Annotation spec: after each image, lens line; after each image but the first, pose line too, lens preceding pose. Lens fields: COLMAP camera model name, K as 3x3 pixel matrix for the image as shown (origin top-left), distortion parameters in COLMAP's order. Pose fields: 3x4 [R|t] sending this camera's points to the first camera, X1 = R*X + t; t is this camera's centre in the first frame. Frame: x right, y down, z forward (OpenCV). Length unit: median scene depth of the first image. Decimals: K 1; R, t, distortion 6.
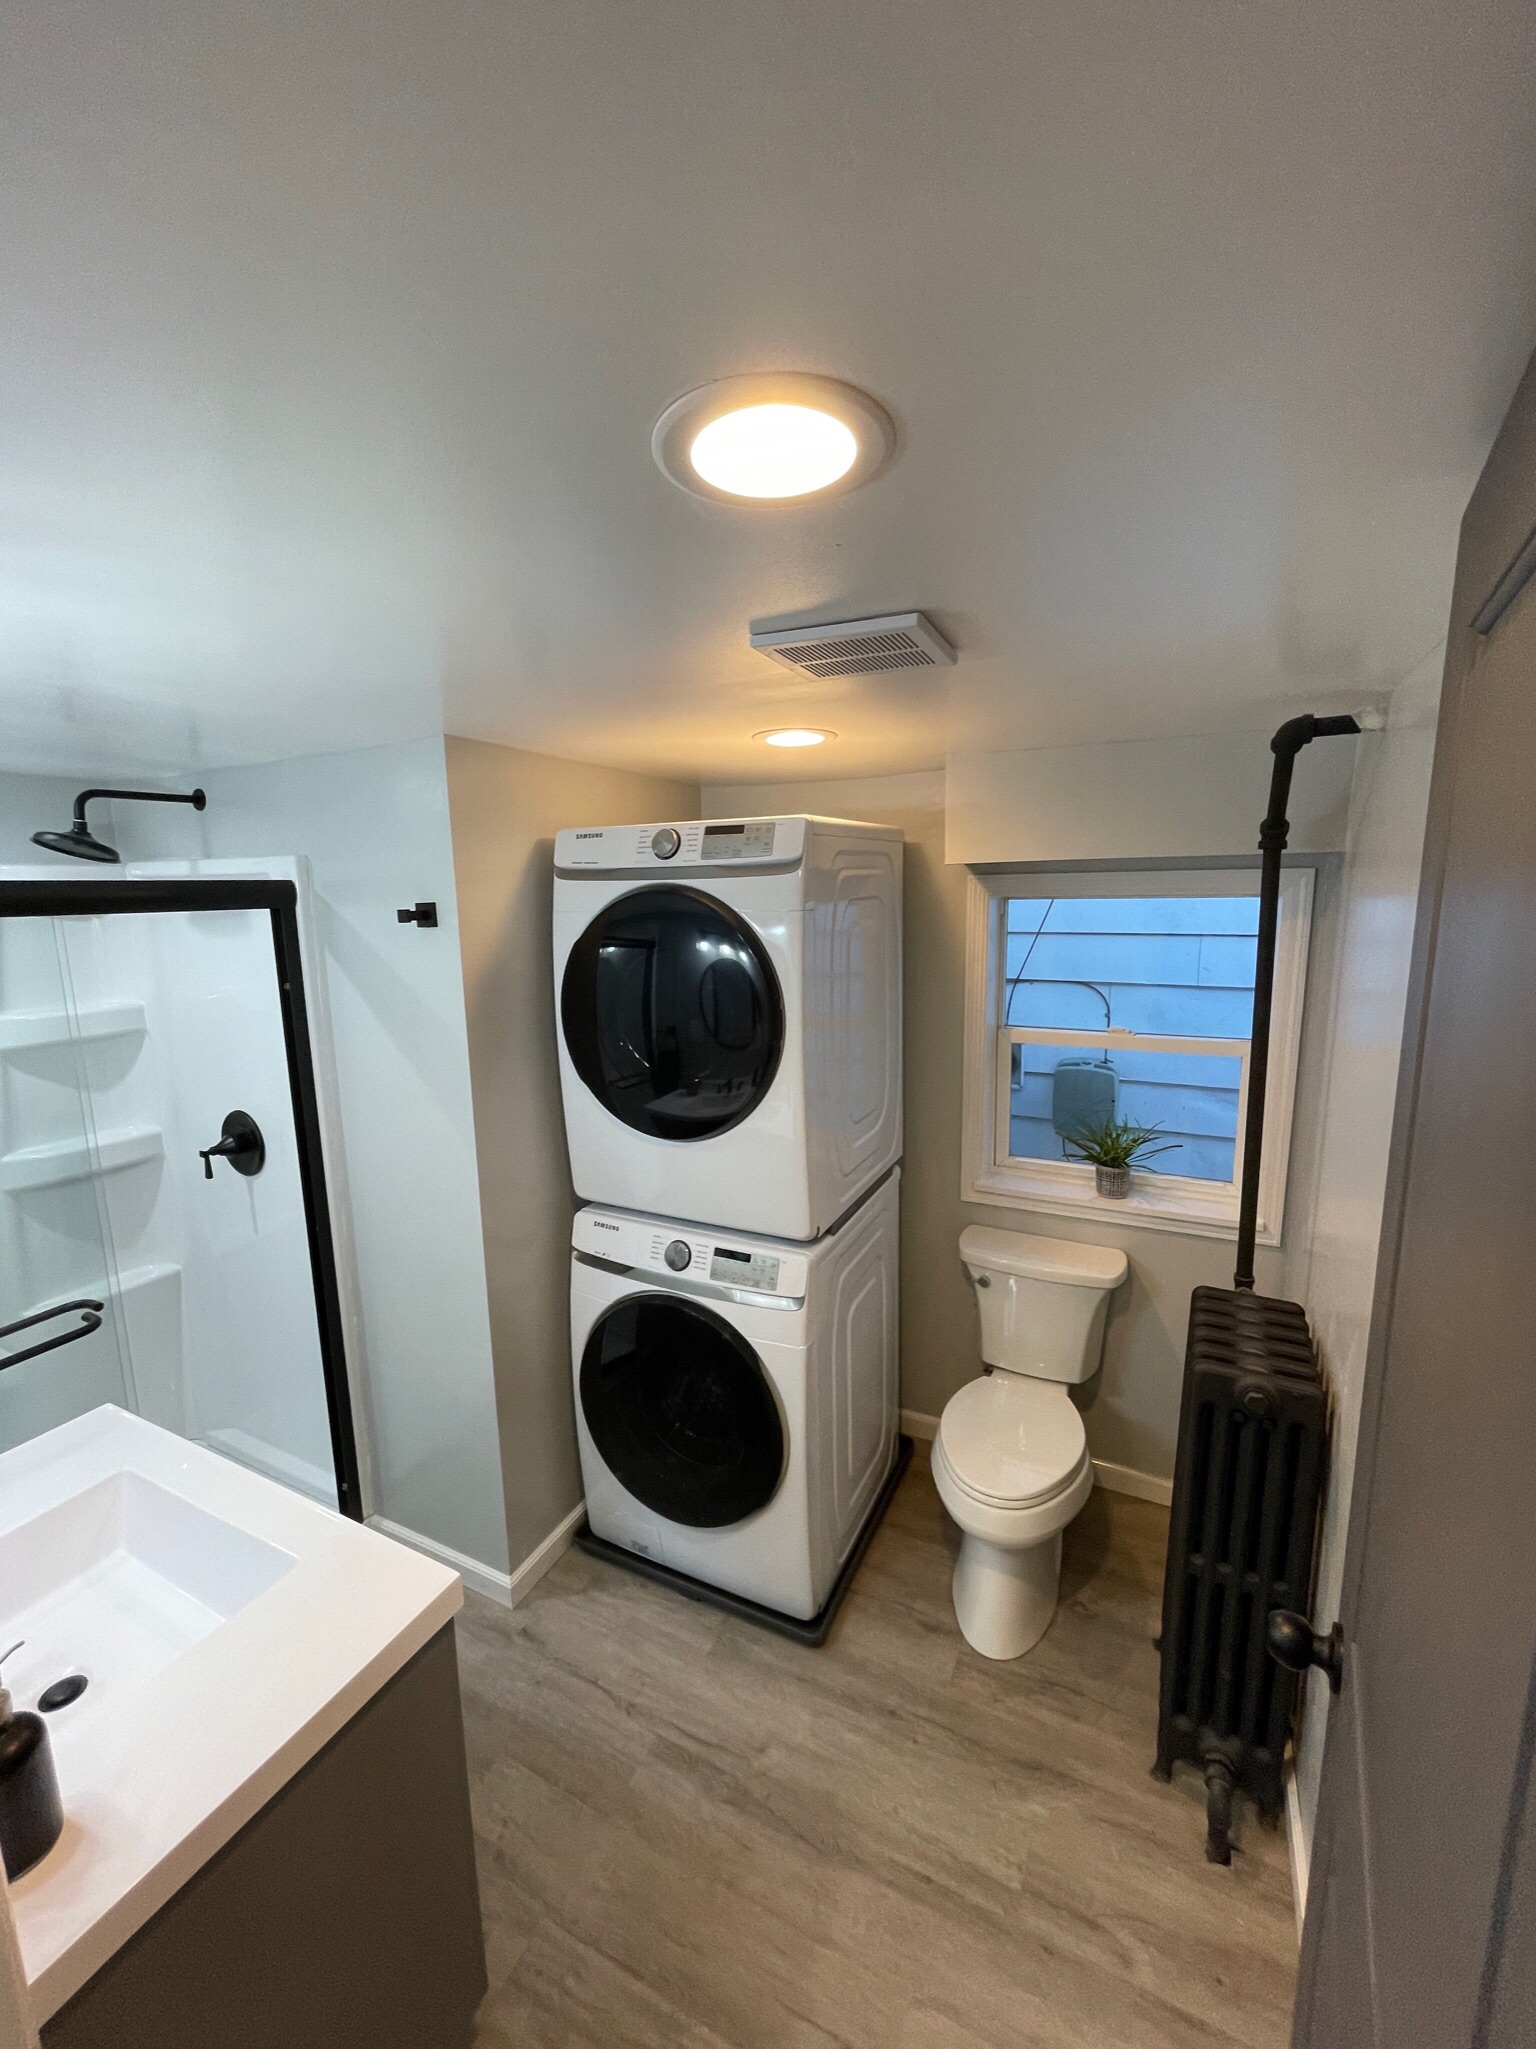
lens RADIAL K [[826.8, 0, 781.2], [0, 826.8, 1018.3], [0, 0, 1]] dist [-0.000487, -0.000183]
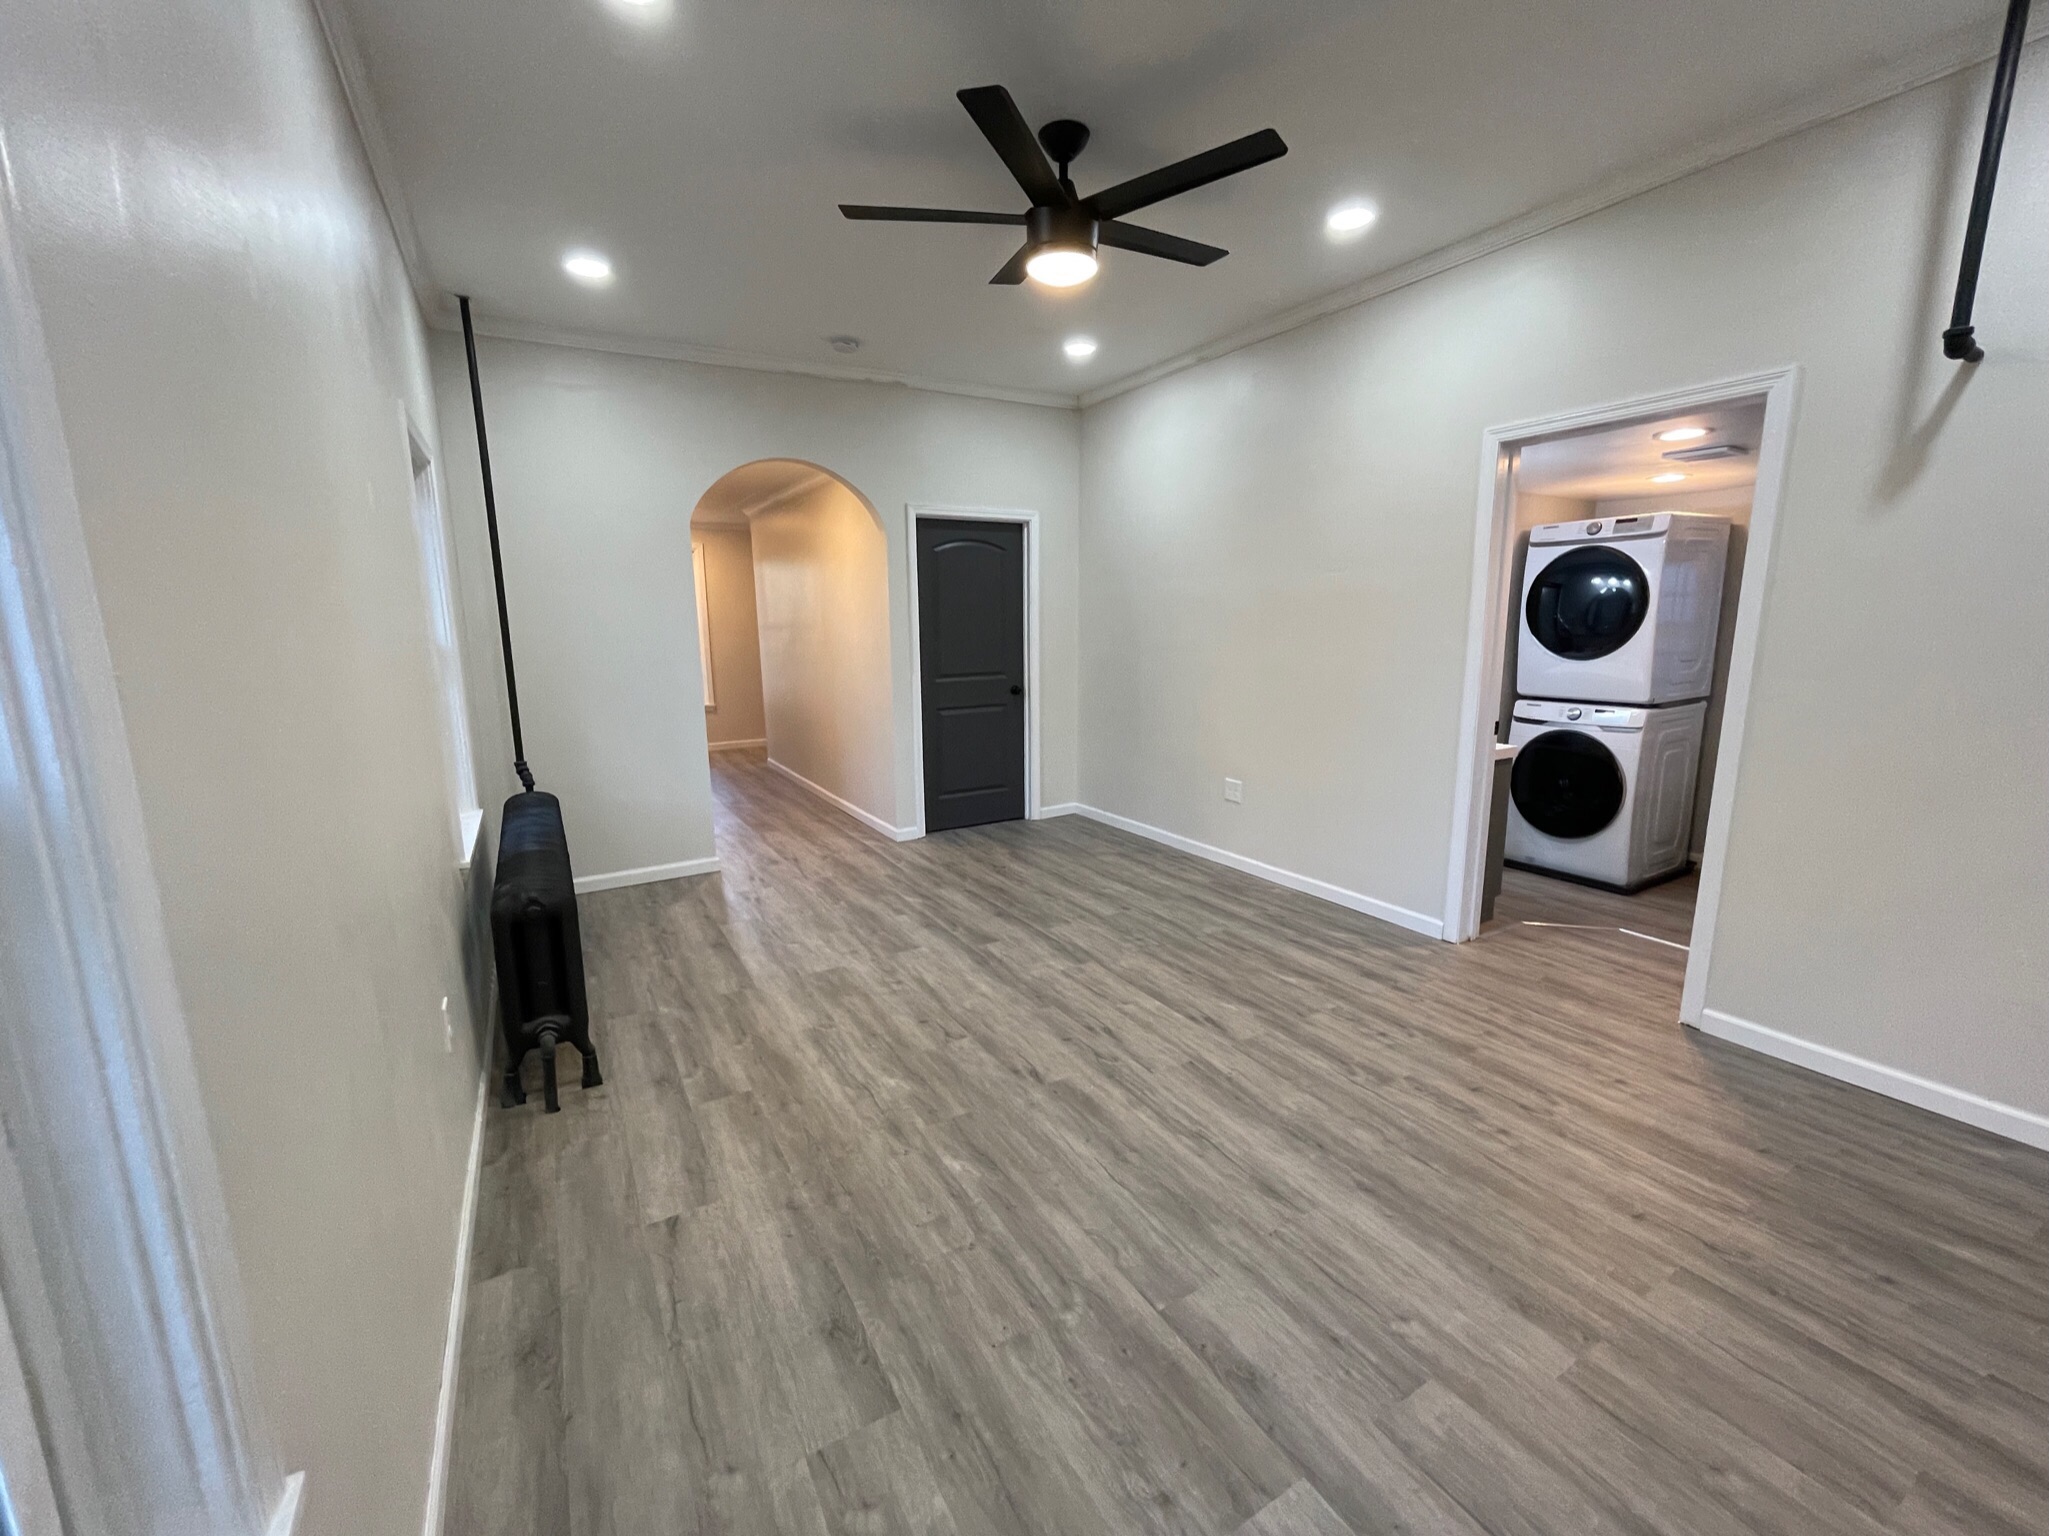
lens RADIAL K [[830.7, 0, 1034.6], [0, 830.7, 765.1], [0, 0, 1]] dist [-0.001182, 0.000069]
pose [[0.832315, 0.105220, -0.544225, -0.107596], [-0.091569, 0.994429, 0.052220, 0.464598], [0.546688, 0.006370, 0.837312, -1.776269]]
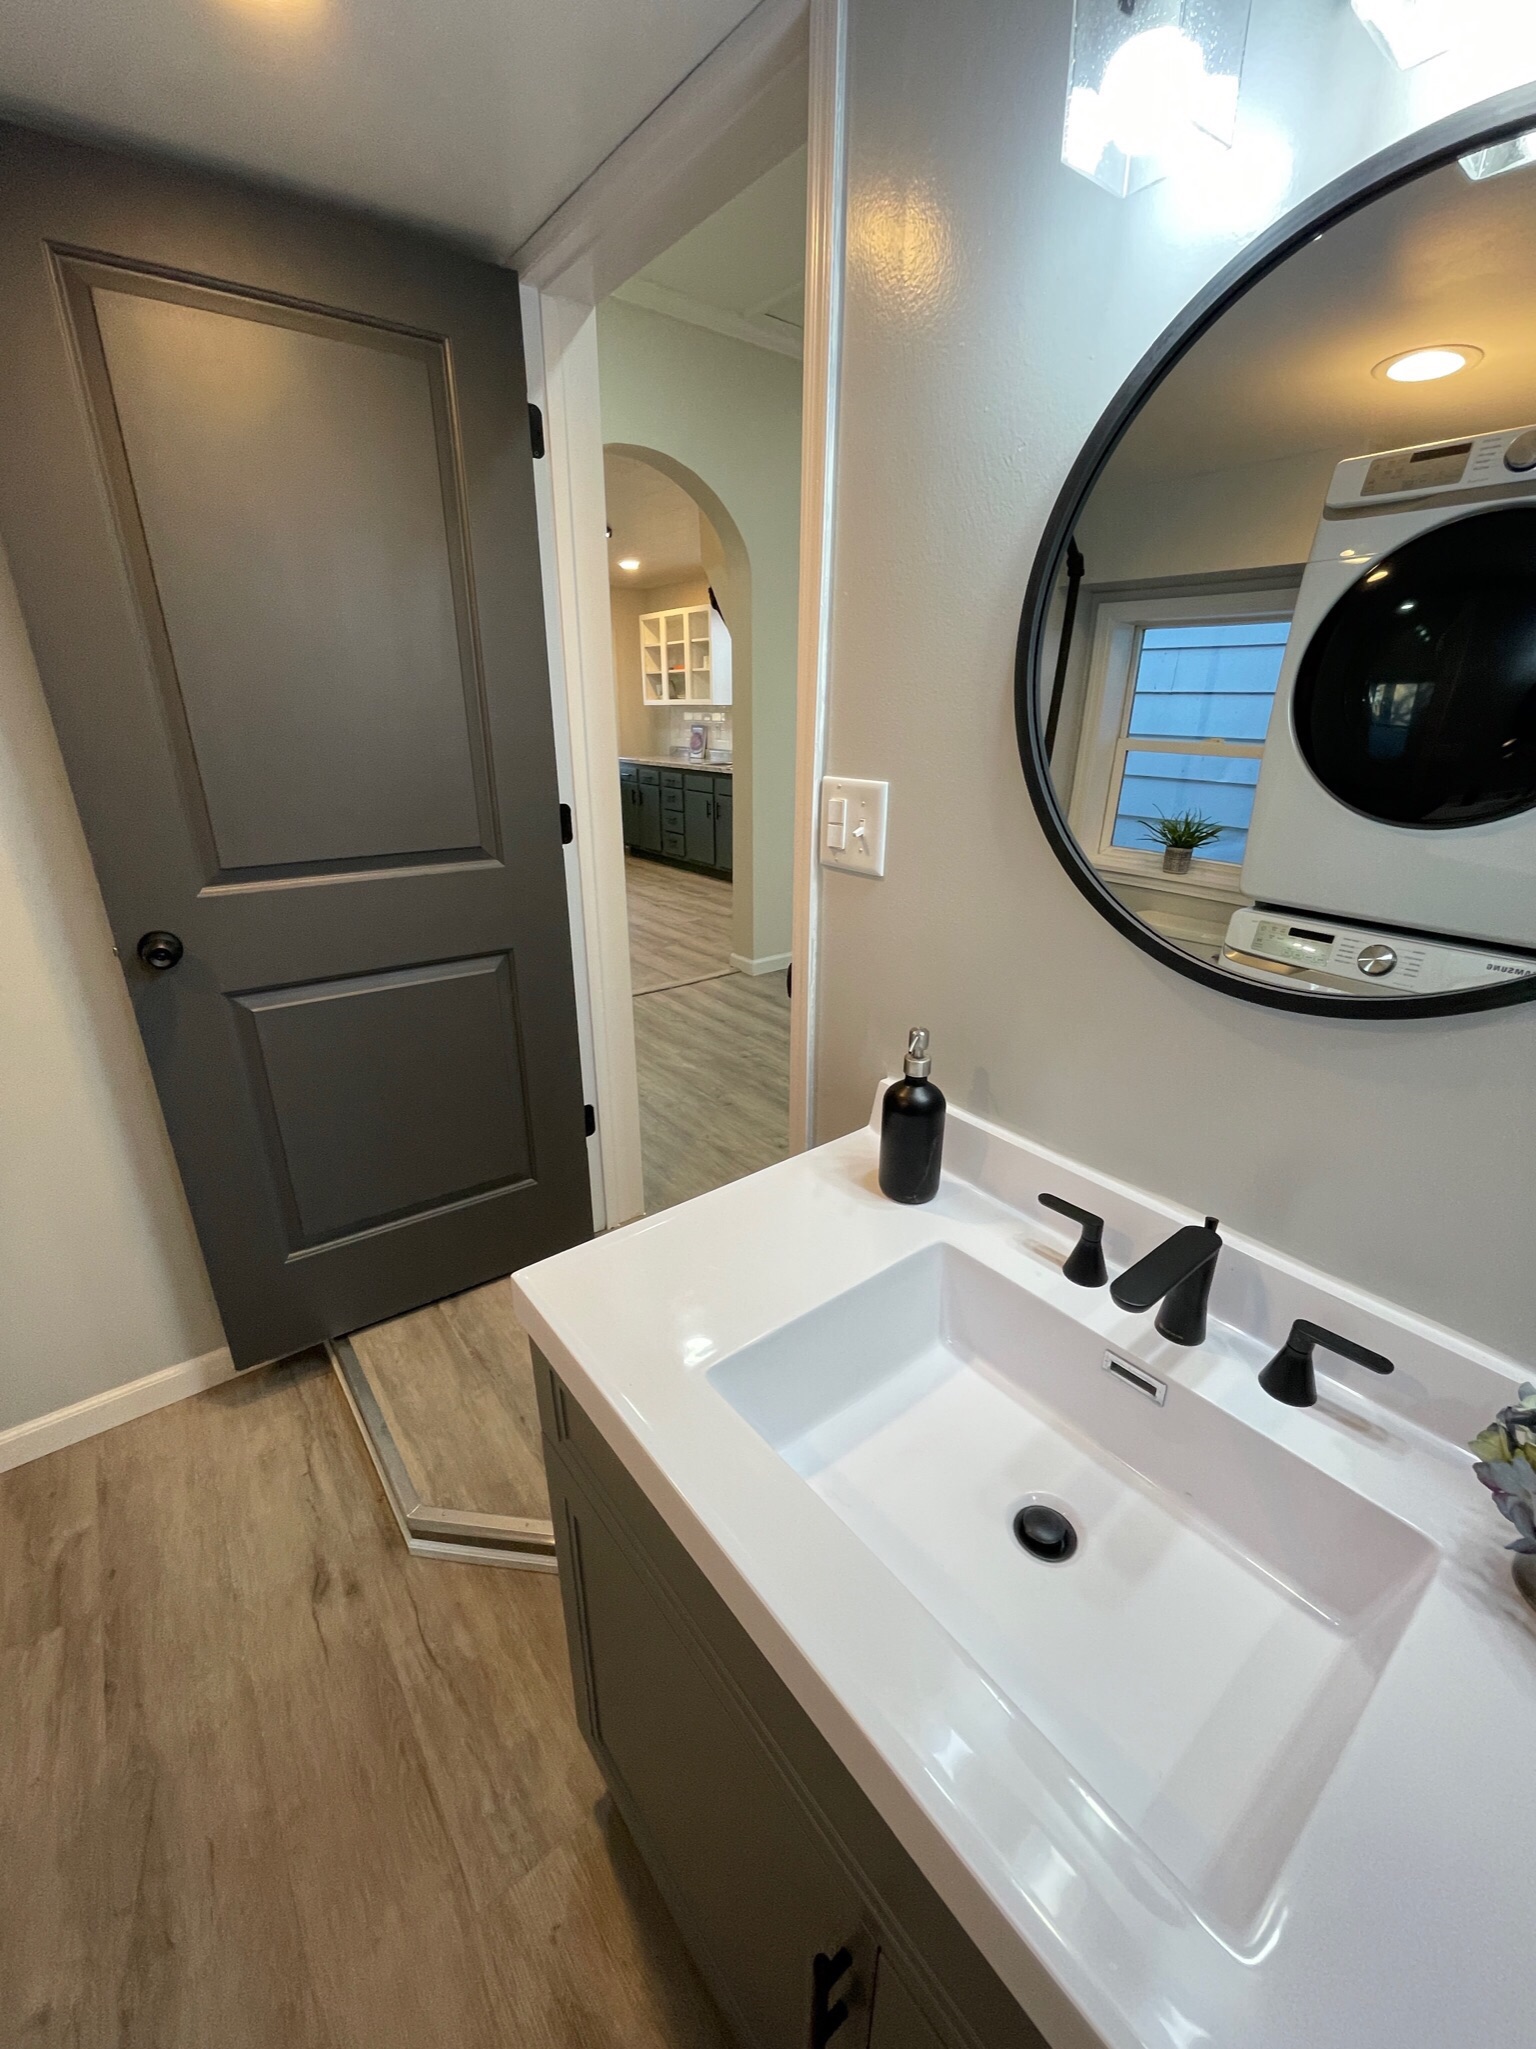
lens RADIAL K [[830.7, 0, 768.0], [0, 830.7, 1024.5], [0, 0, 1]] dist [-0.001182, 0.000069]
pose [[-0.895488, -0.160671, 0.415074, -0.525191], [0.073343, 0.866554, 0.493665, 0.090230], [-0.439001, 0.472513, -0.764205, 0.835977]]
